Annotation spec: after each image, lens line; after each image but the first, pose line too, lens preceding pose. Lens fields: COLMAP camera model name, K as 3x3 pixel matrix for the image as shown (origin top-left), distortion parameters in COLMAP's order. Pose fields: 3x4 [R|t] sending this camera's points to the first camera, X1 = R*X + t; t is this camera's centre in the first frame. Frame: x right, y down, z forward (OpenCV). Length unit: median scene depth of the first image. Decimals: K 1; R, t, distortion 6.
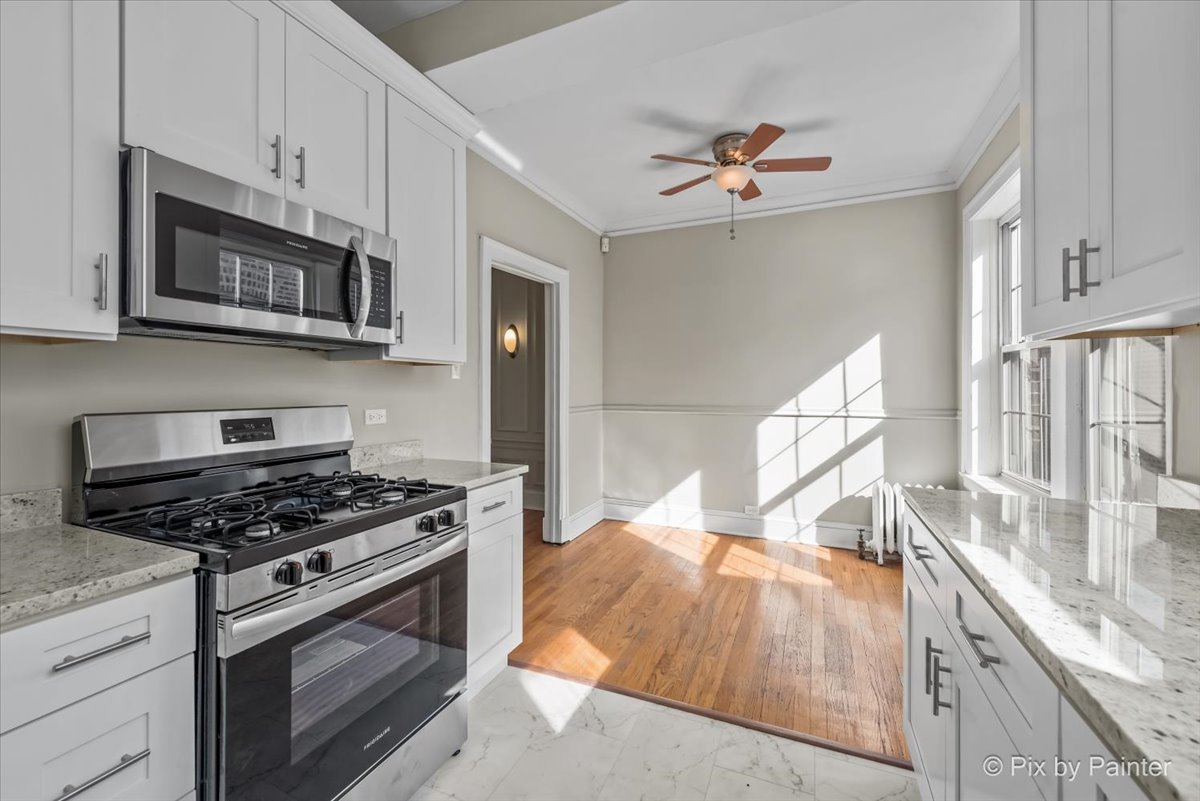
lens RADIAL K [[484.3, 0, 606.5], [0, 484.3, 388.6], [0, 0, 1]] dist [0.015777, -0.002048]
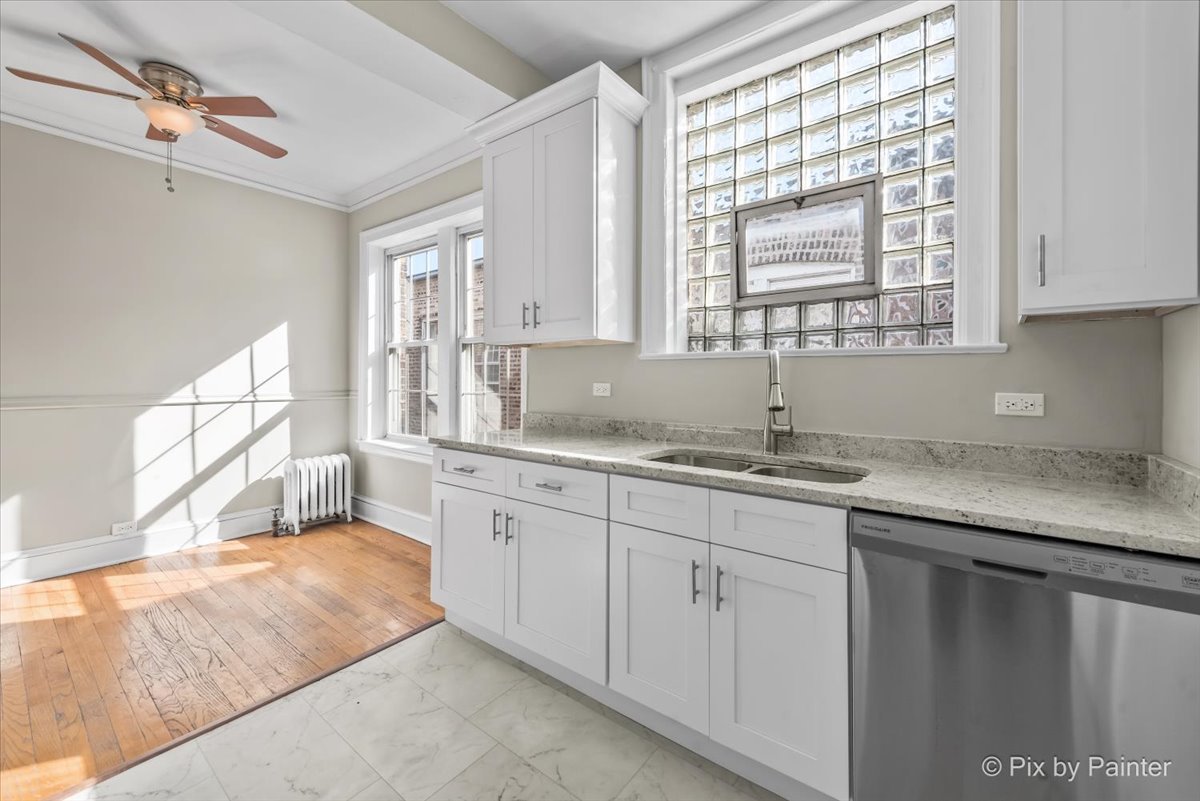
lens RADIAL K [[484.3, 0, 597.6], [0, 484.3, 380.2], [0, 0, 1]] dist [0.015777, -0.002048]
pose [[0.272500, -0.005730, 0.962139, -0.290518], [-0.000680, 0.999981, 0.006148, 0.007810], [-0.962156, -0.002329, 0.272490, 0.055938]]
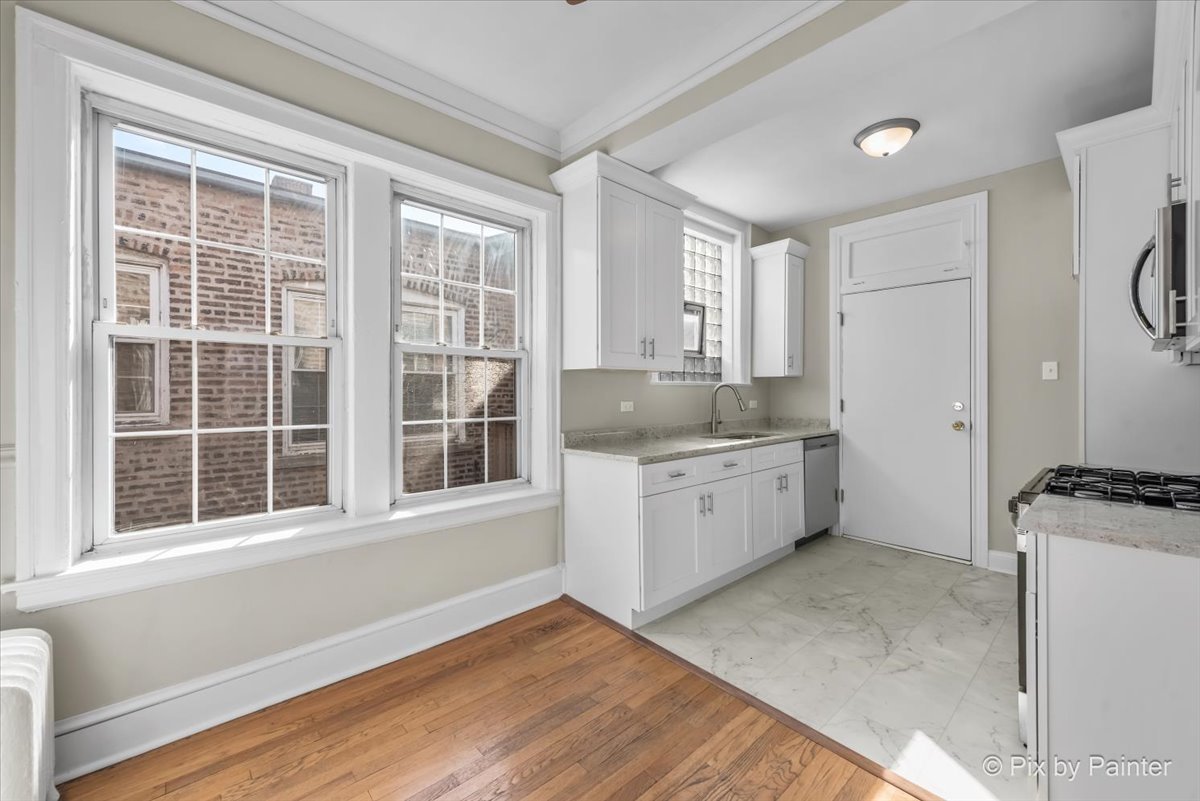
lens RADIAL K [[484.3, 0, 603.1], [0, 484.3, 398.4], [0, 0, 1]] dist [0.015777, -0.002048]
pose [[-0.907193, -0.002619, 0.420706, 0.034411], [0.003848, 0.999887, 0.014521, -0.003521], [-0.420697, 0.014792, -0.907081, 1.077991]]
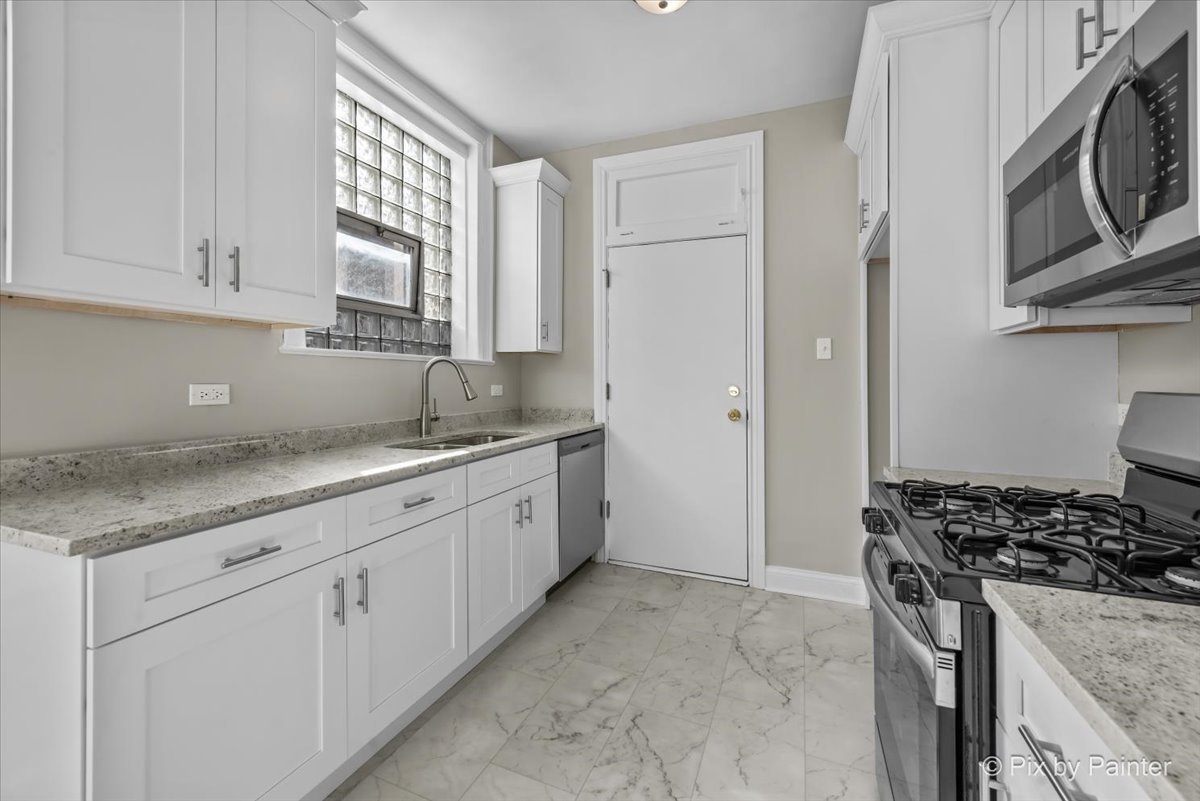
lens RADIAL K [[484.3, 0, 614.5], [0, 484.3, 375.7], [0, 0, 1]] dist [0.015777, -0.002048]
pose [[-0.999692, -0.003454, -0.024576, 0.016407], [-0.003272, 0.999967, -0.007418, 0.010060], [0.024601, -0.007335, -0.999670, 0.692208]]
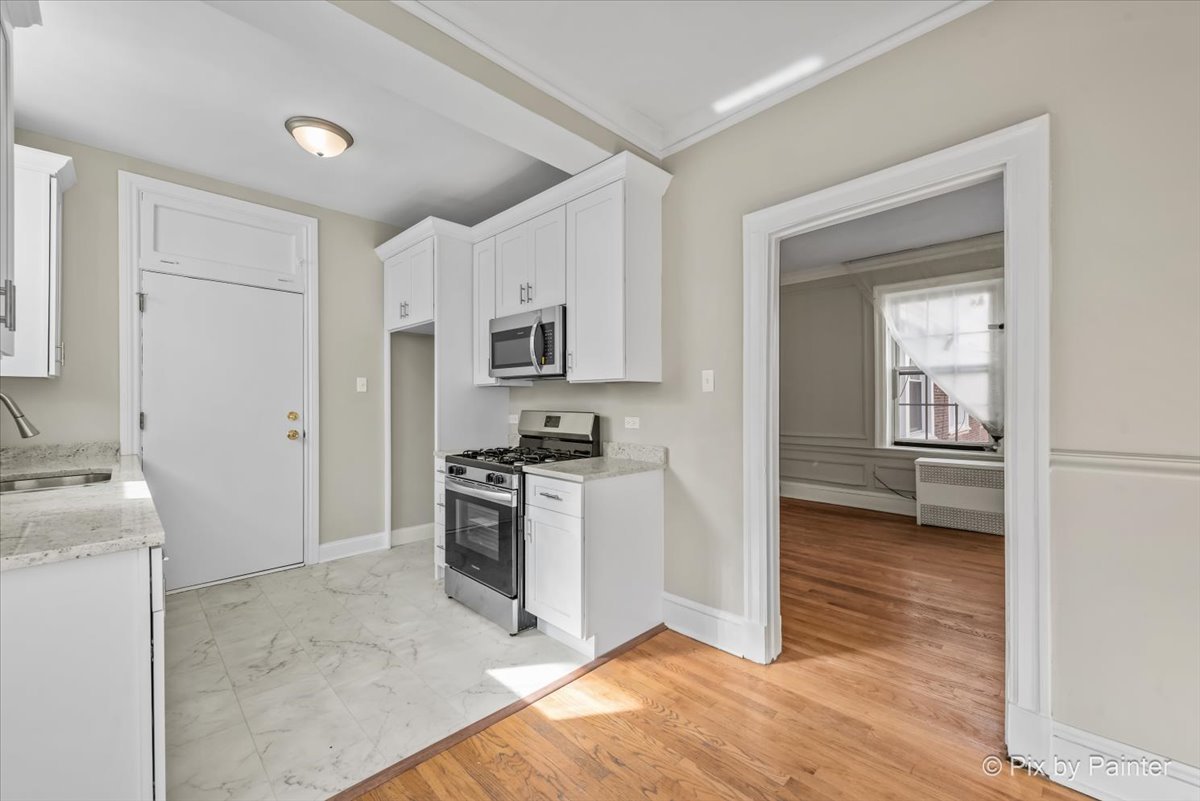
lens RADIAL K [[484.3, 0, 601.8], [0, 484.3, 401.9], [0, 0, 1]] dist [0.015777, -0.002048]
pose [[-0.373087, 0.005909, -0.927777, 0.476536], [0.001427, 0.999982, 0.005795, -0.004313], [0.927795, 0.000838, -0.373089, 0.862433]]
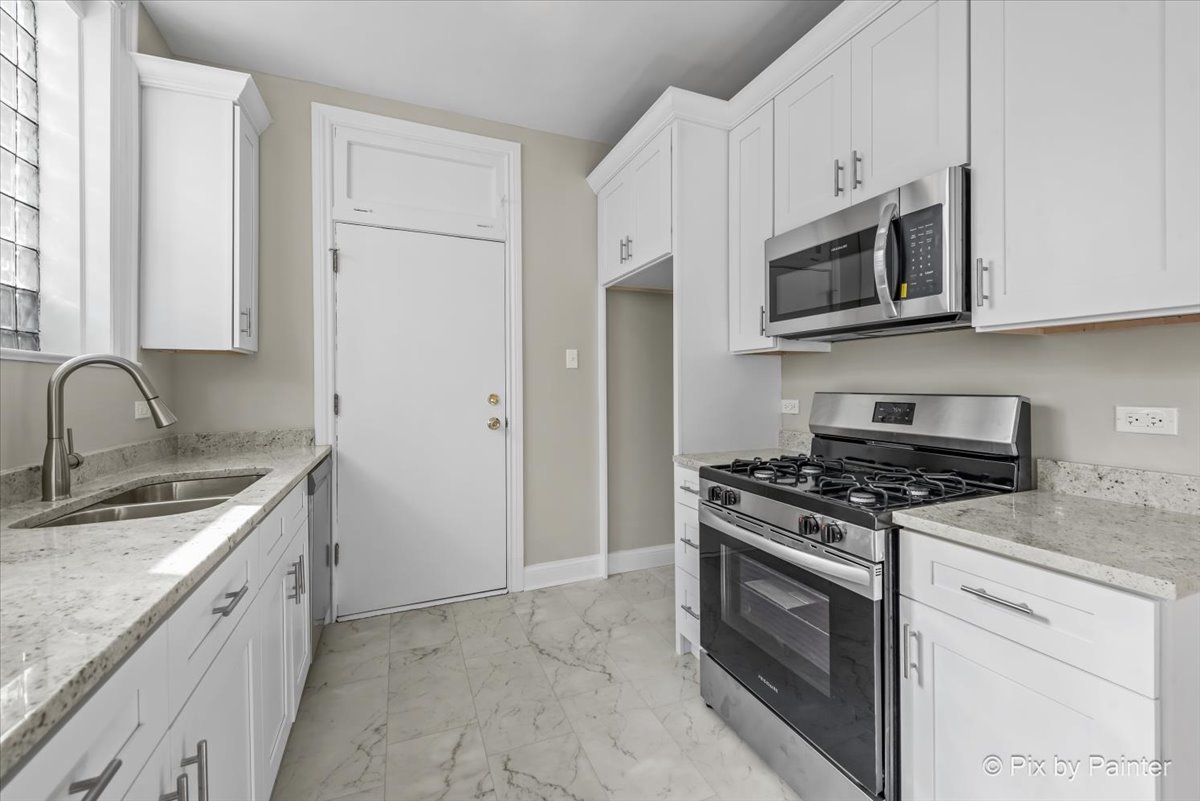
lens RADIAL K [[484.3, 0, 598.3], [0, 484.3, 383.5], [0, 0, 1]] dist [0.015777, -0.002048]
pose [[-0.699530, 0.004075, -0.714592, 0.232323], [0.008421, 0.999961, -0.002542, 0.006821], [0.714554, -0.007796, -0.699537, 0.575016]]
